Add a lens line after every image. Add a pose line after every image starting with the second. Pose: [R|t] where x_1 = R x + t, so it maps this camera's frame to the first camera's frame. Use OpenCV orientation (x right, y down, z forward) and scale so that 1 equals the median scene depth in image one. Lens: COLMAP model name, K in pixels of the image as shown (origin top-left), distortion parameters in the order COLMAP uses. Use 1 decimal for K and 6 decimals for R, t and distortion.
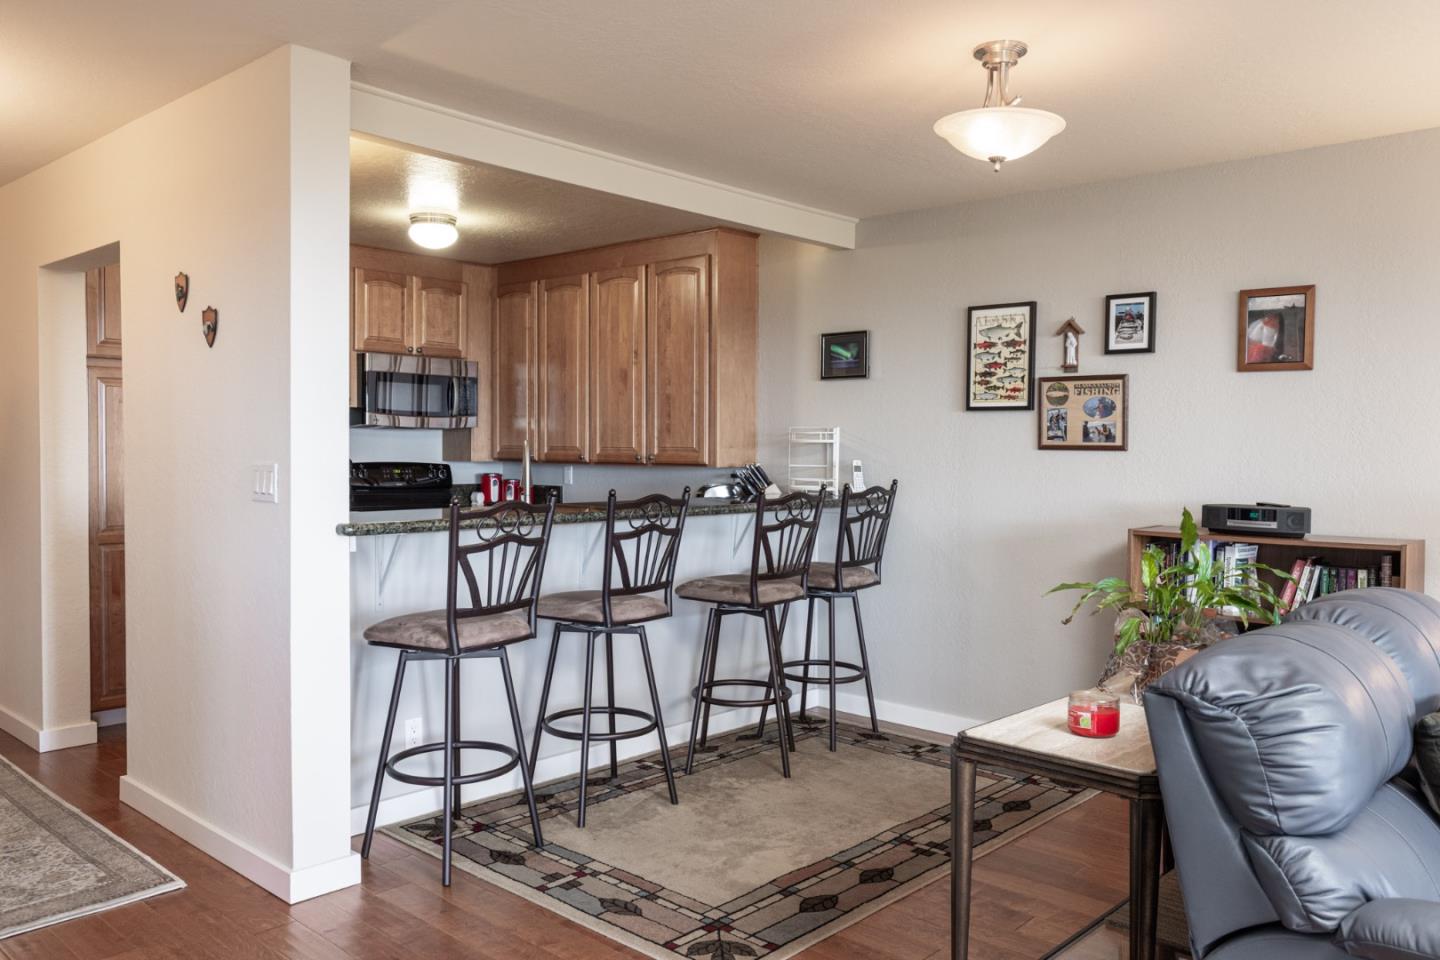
lens RADIAL K [[1135.2, 0, 716.9], [0, 1135.2, 453.2], [0, 0, 1]] dist [-0.002985, 0.001790]
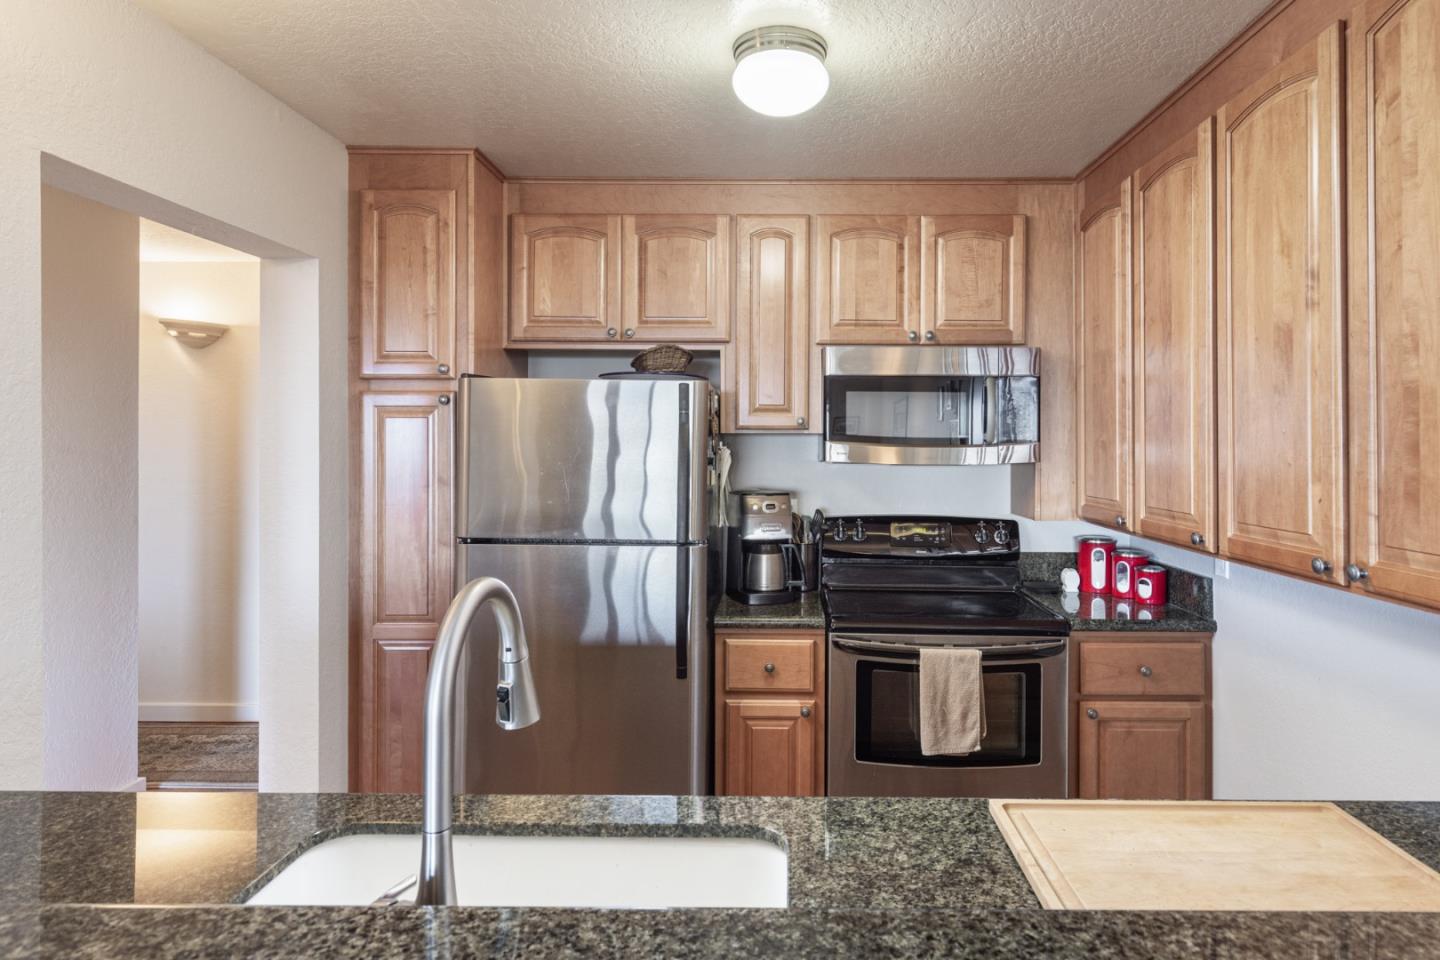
lens RADIAL K [[850.4, 0, 723.1], [0, 850.4, 436.7], [0, 0, 1]] dist [0.015678, -0.000115]
pose [[0.652179, -0.006336, -0.758038, 0.015036], [-0.012518, 0.999739, -0.019127, -0.034443], [0.757962, 0.021963, 0.651929, 0.804693]]
